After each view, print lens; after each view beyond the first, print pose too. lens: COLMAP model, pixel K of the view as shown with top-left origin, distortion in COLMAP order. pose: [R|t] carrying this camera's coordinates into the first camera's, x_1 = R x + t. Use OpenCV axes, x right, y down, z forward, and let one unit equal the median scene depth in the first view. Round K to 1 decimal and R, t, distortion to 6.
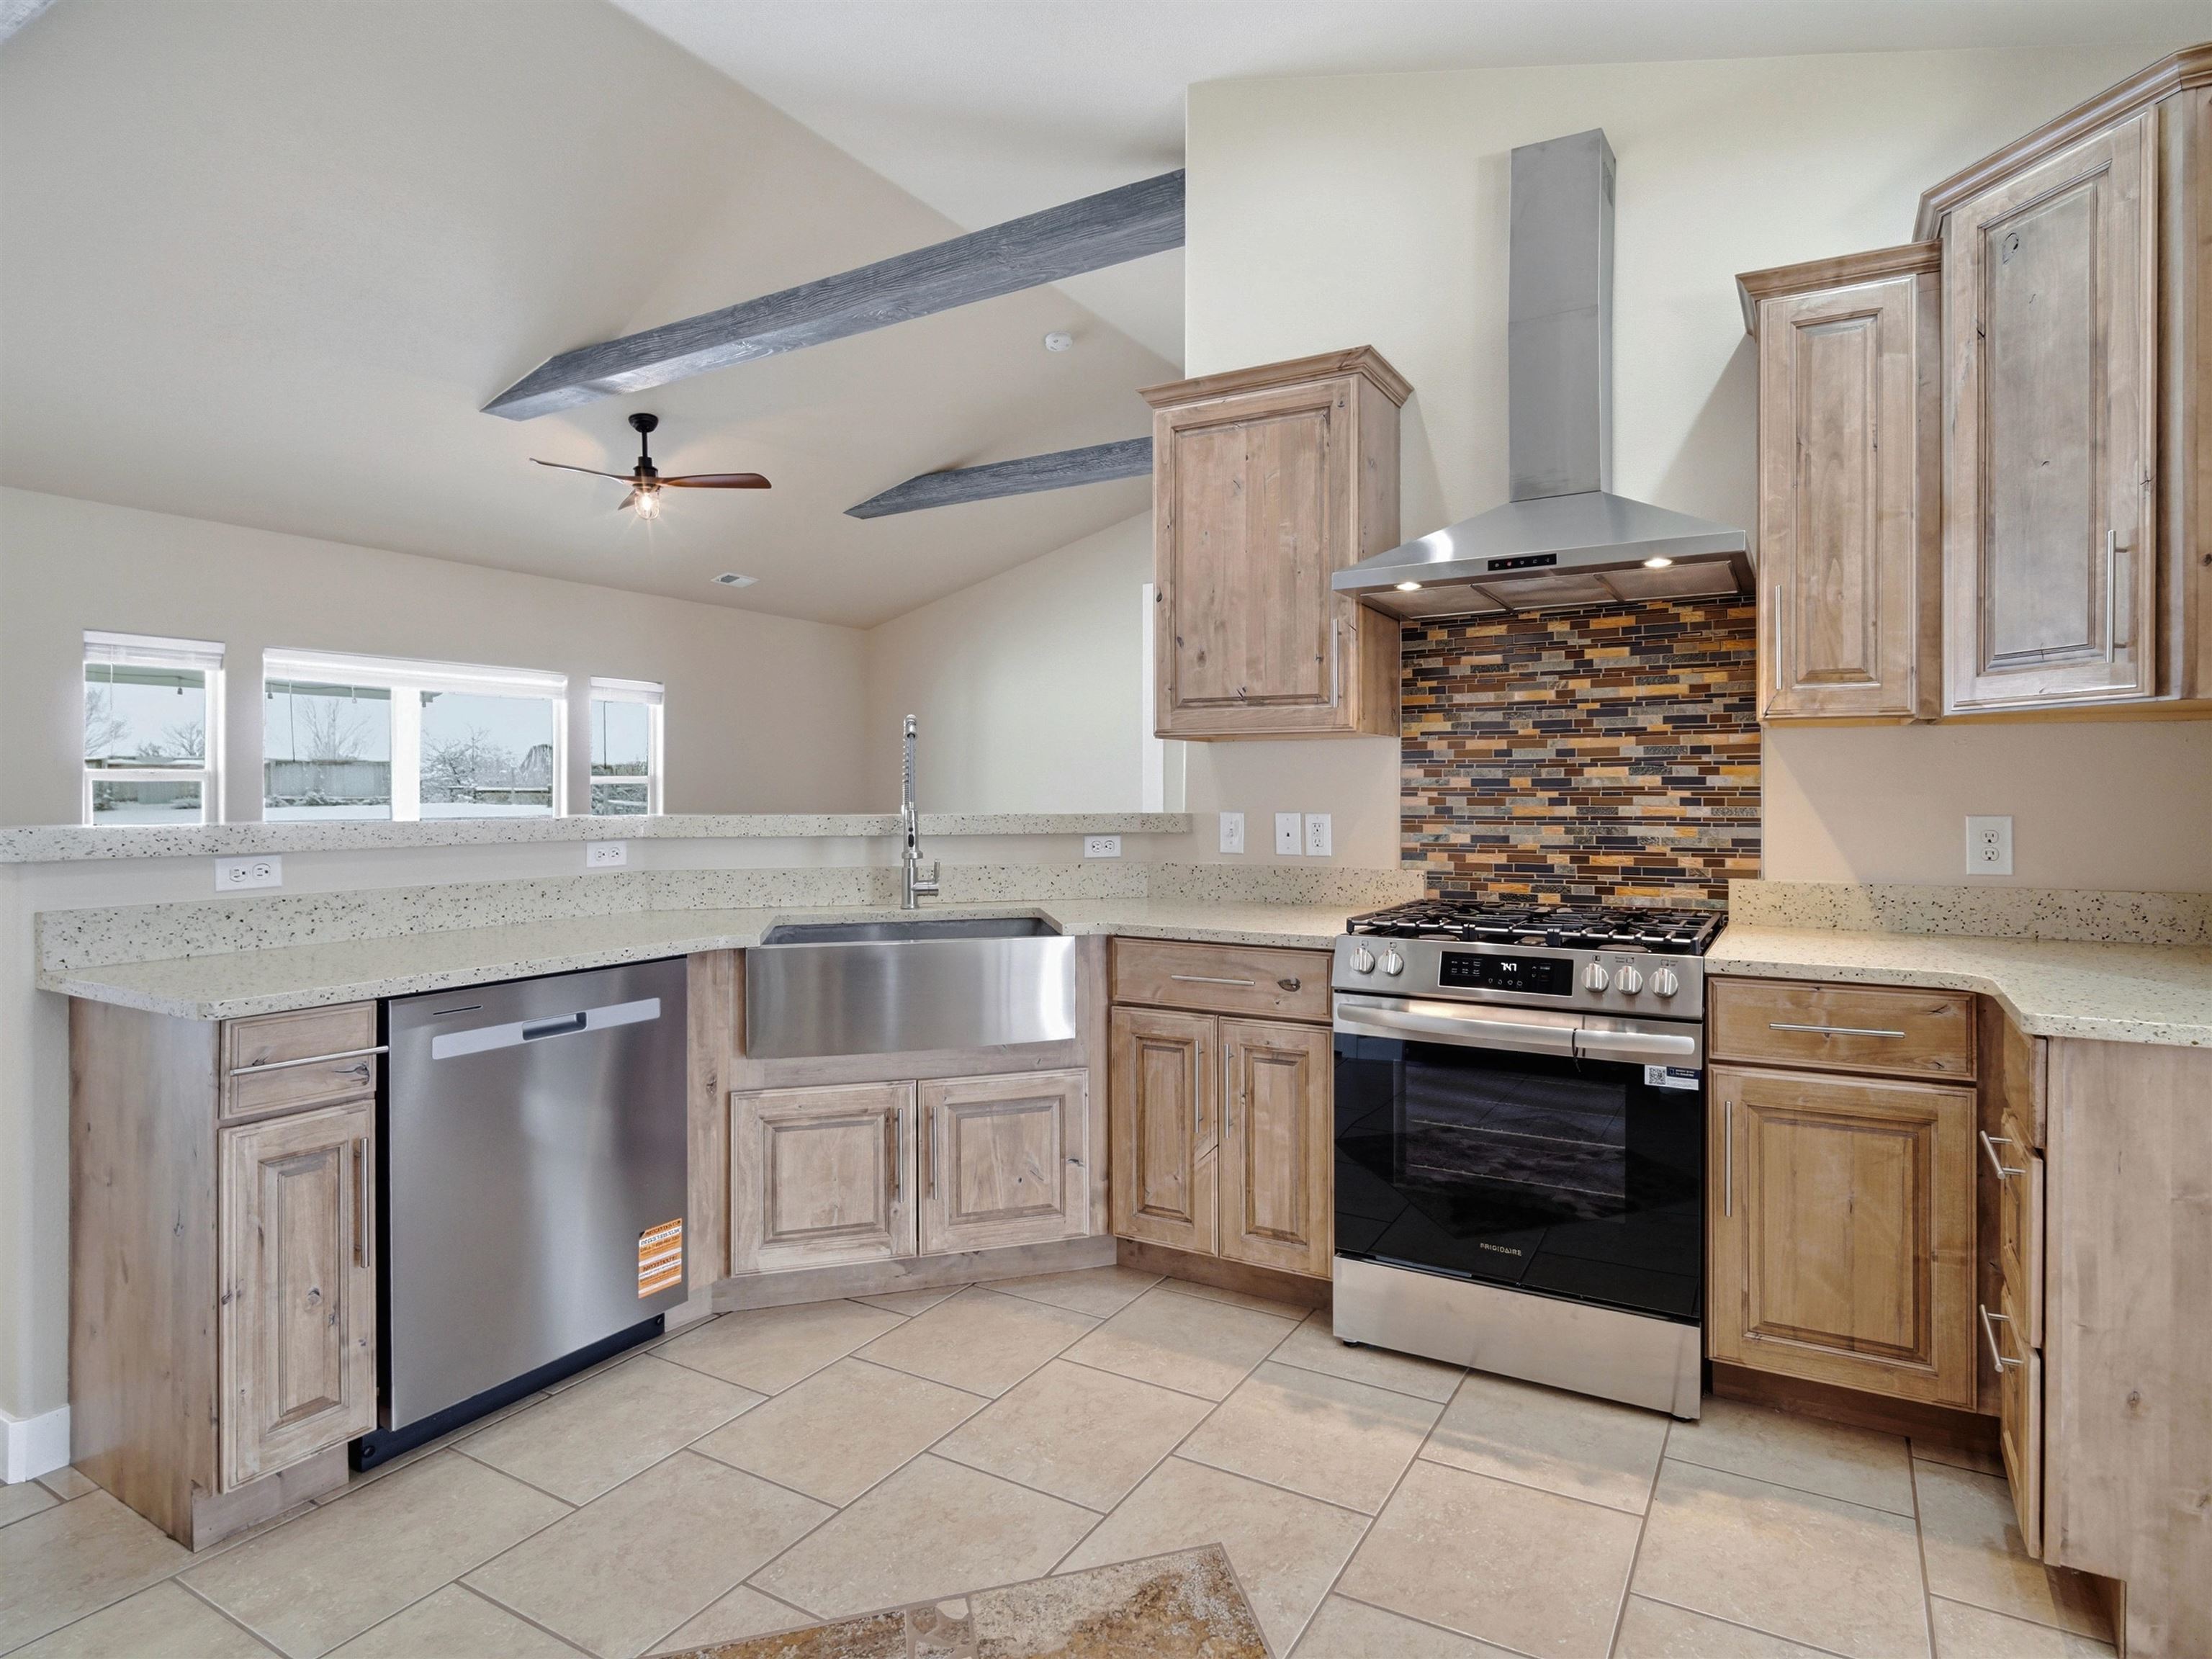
lens RADIAL K [[1143.0, 0, 1215.0], [0, 1143.0, 795.0], [0, 0, 1]] dist [-0.007133, 0.001335]
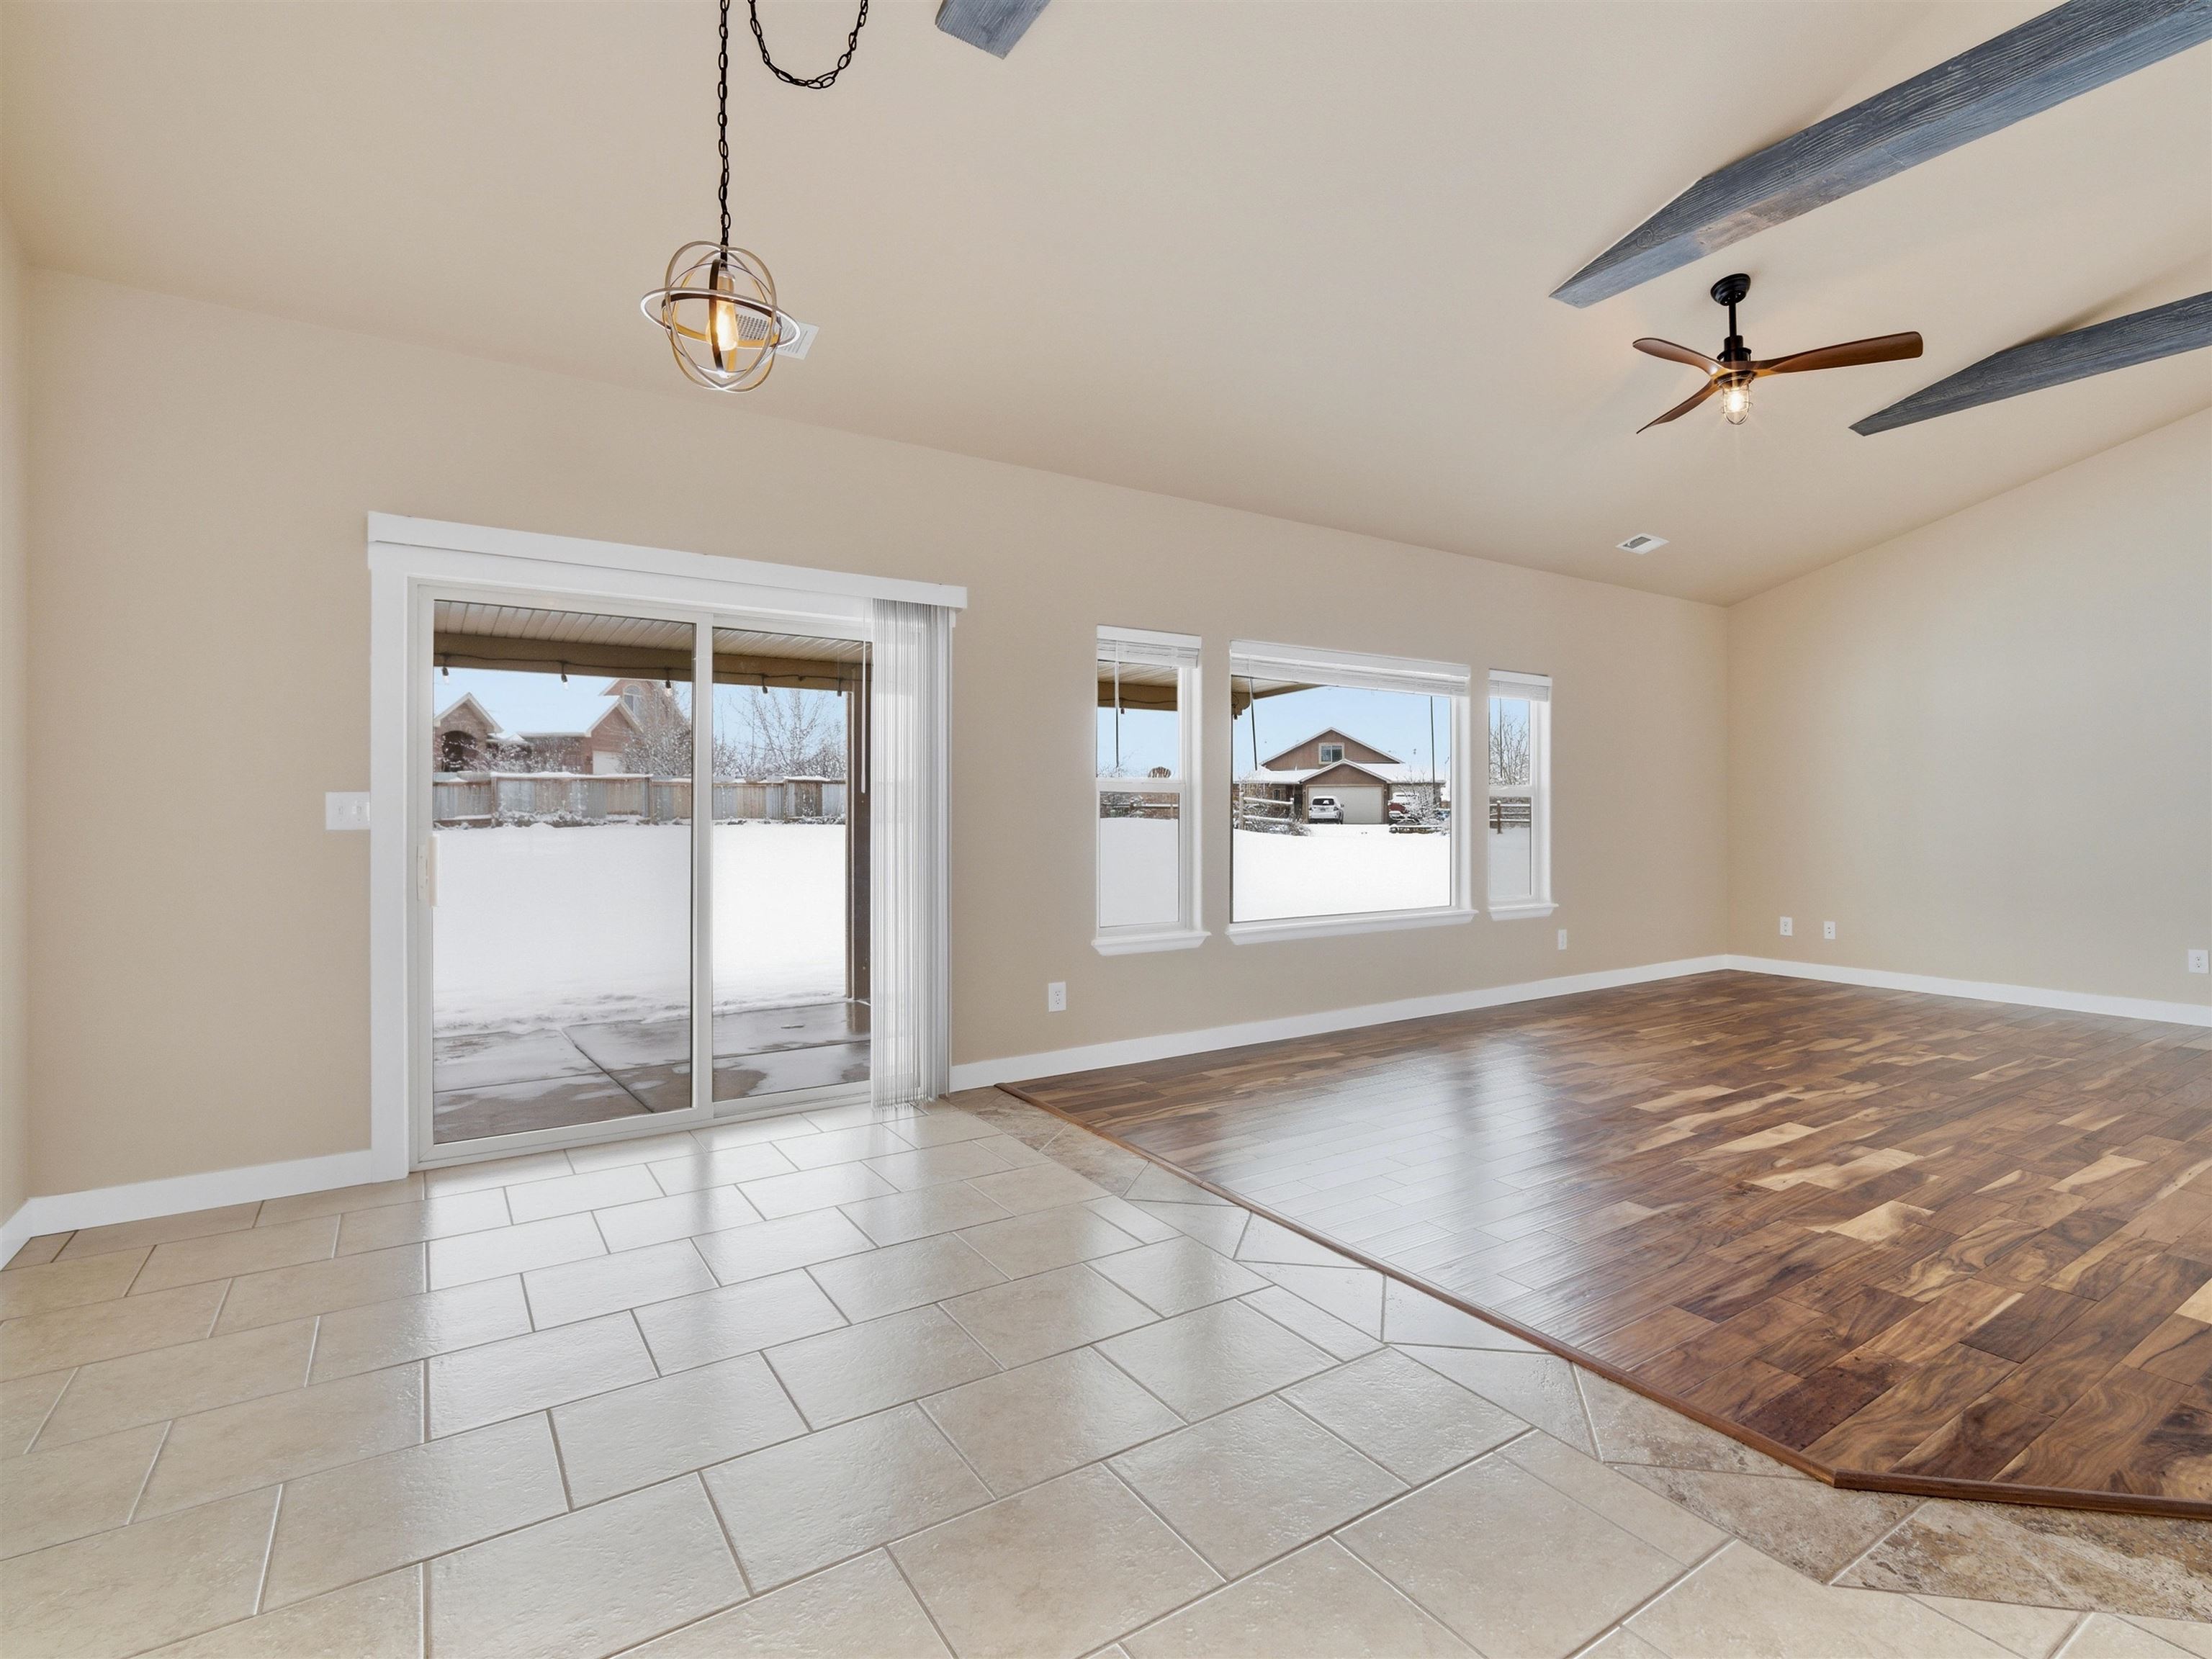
lens RADIAL K [[1116.4, 0, 1229.0], [0, 1116.4, 814.3], [0, 0, 1]] dist [-0.016246, 0.005148]
pose [[0.896325, 0.003354, -0.443386, -1.059925], [-0.002761, 0.999994, 0.001984, 0.006840], [0.443390, -0.000554, 0.896329, 0.525347]]
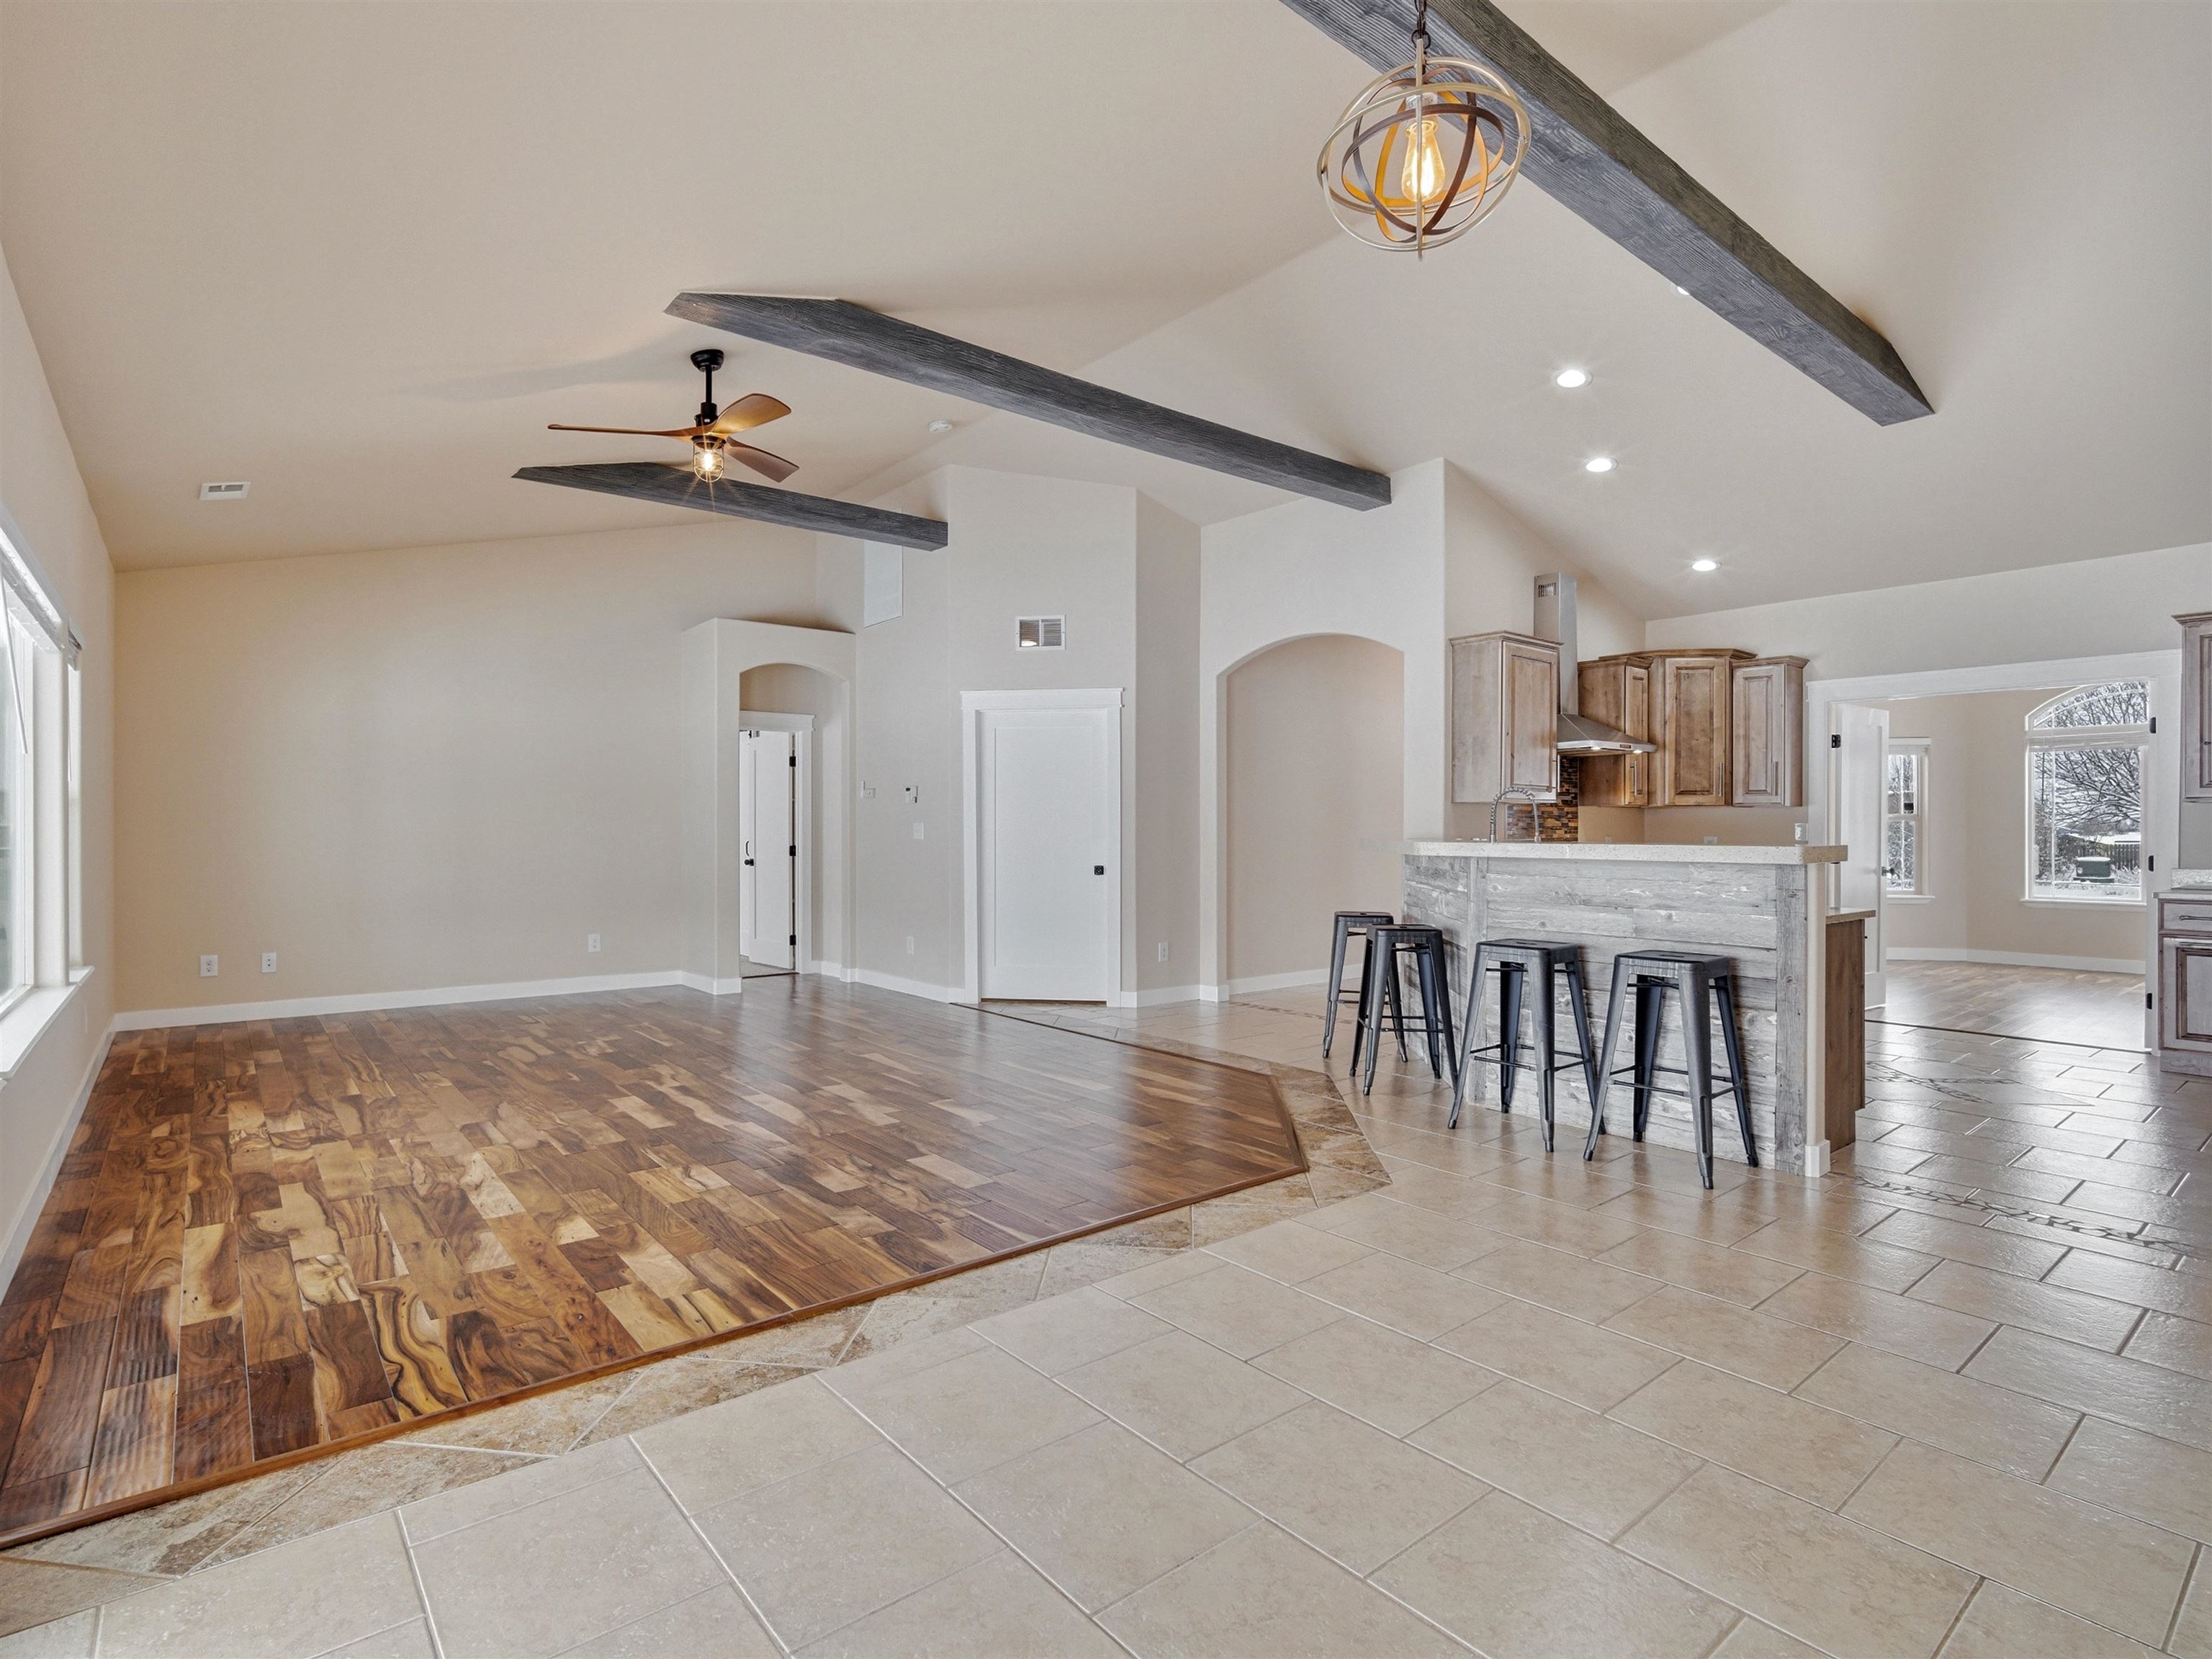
lens RADIAL K [[1116.4, 0, 1021.3], [0, 1116.4, 831.3], [0, 0, 1]] dist [-0.016246, 0.005148]
pose [[0.418133, 0.001495, 0.908385, -2.518001], [0.000547, 0.999998, -0.001897, 0.006461], [-0.908386, 0.001290, 0.418131, 1.086977]]
